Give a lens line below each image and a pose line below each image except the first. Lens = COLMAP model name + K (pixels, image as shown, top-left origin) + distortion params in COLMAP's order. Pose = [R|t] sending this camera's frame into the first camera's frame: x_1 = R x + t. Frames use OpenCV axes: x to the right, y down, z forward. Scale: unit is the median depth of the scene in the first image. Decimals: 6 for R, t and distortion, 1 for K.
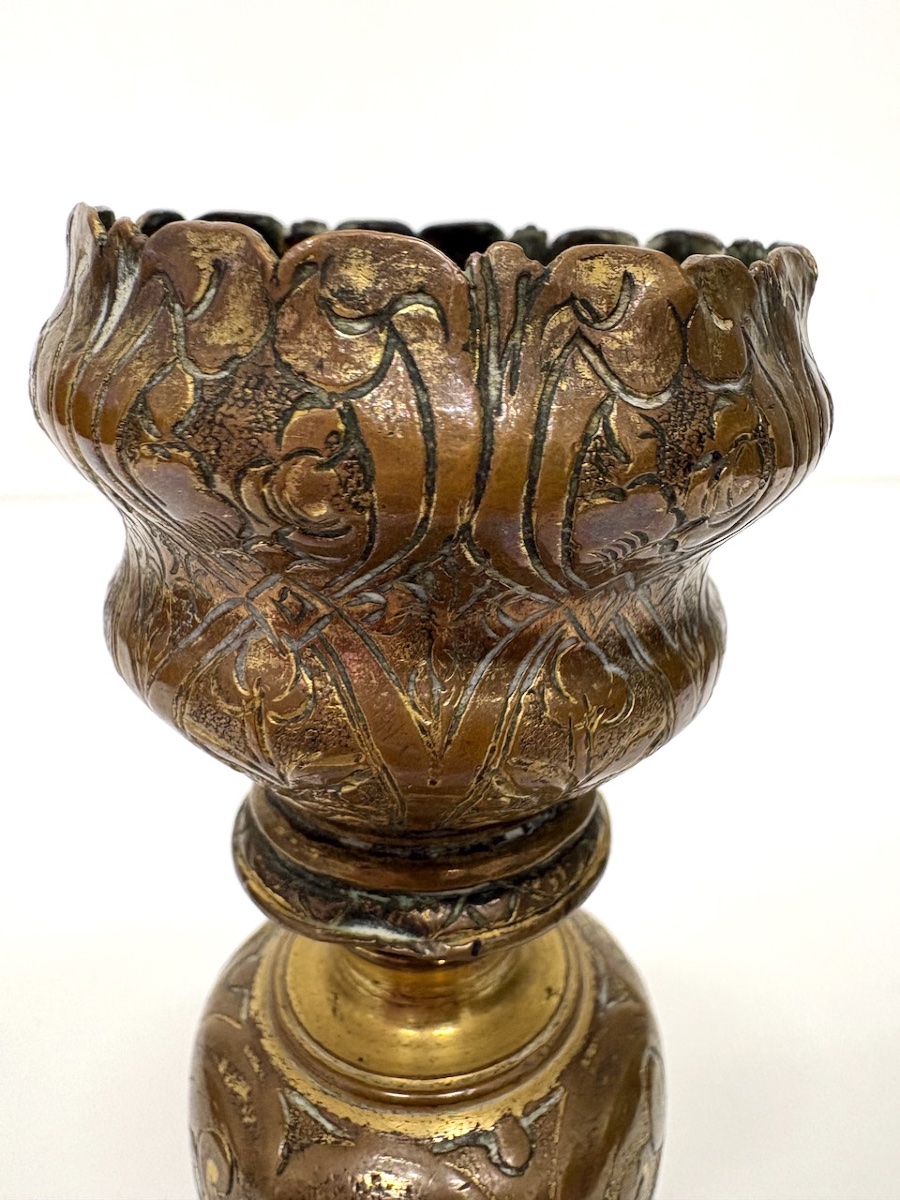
lens RADIAL K [[890.2, 0, 453.1], [0, 890.2, 607.5], [0, 0, 1]] dist [-0.025794, 0.001441]
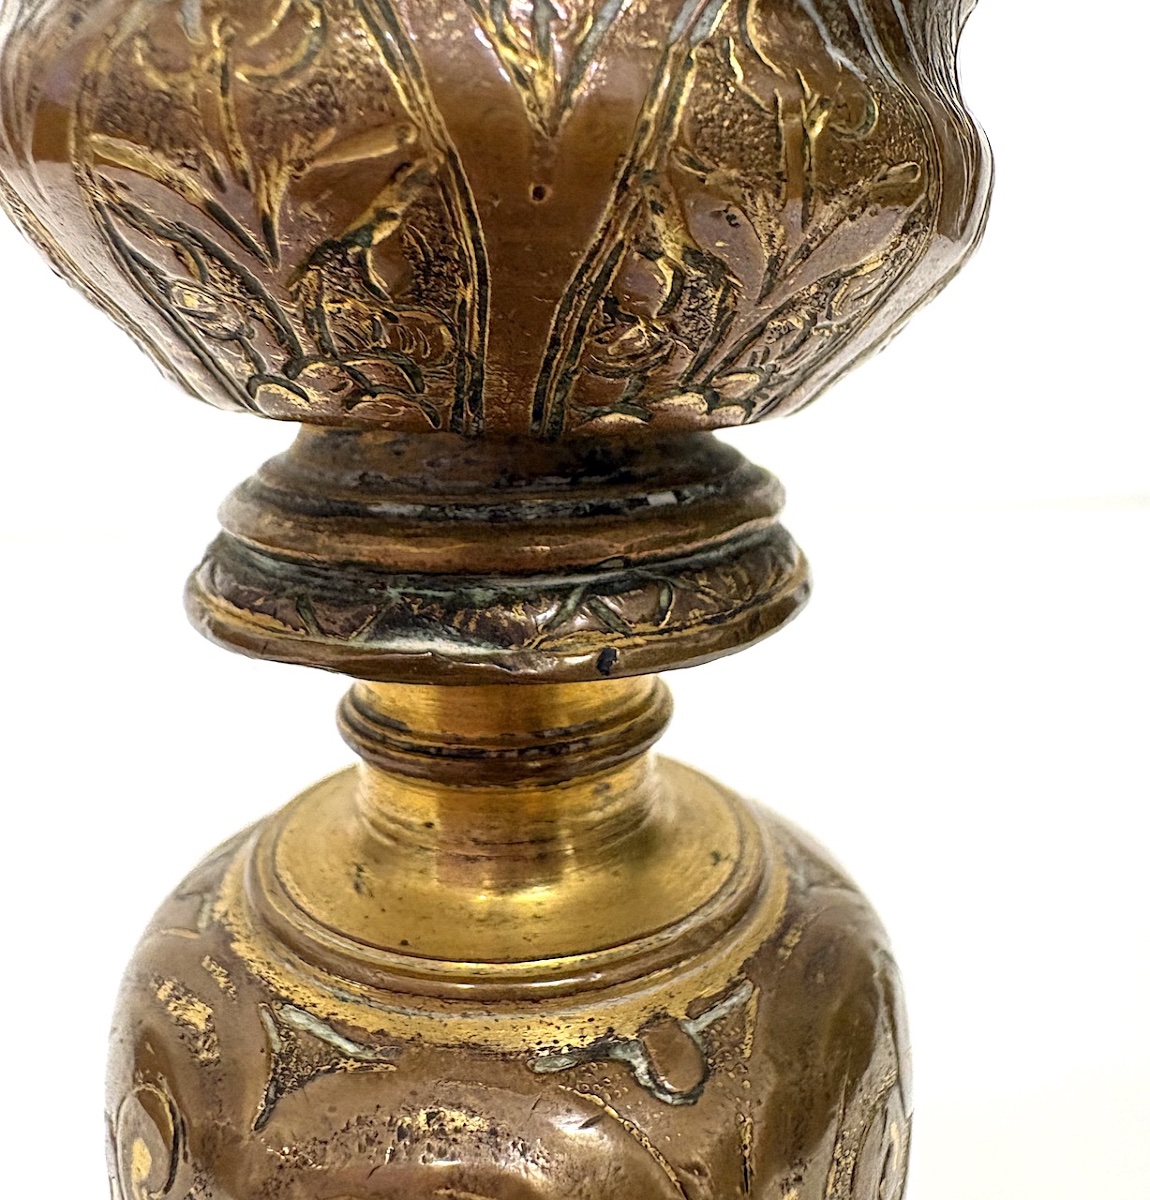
lens RADIAL K [[1192.2, 0, 577.2], [0, 1192.2, 589.0], [0, 0, 1]] dist [-0.011673, 0.000000]
pose [[0.998359, -0.016696, 0.054774, -0.032408], [0.021751, 0.995426, -0.093024, 0.381468], [-0.052971, 0.094063, 0.994156, 0.209587]]
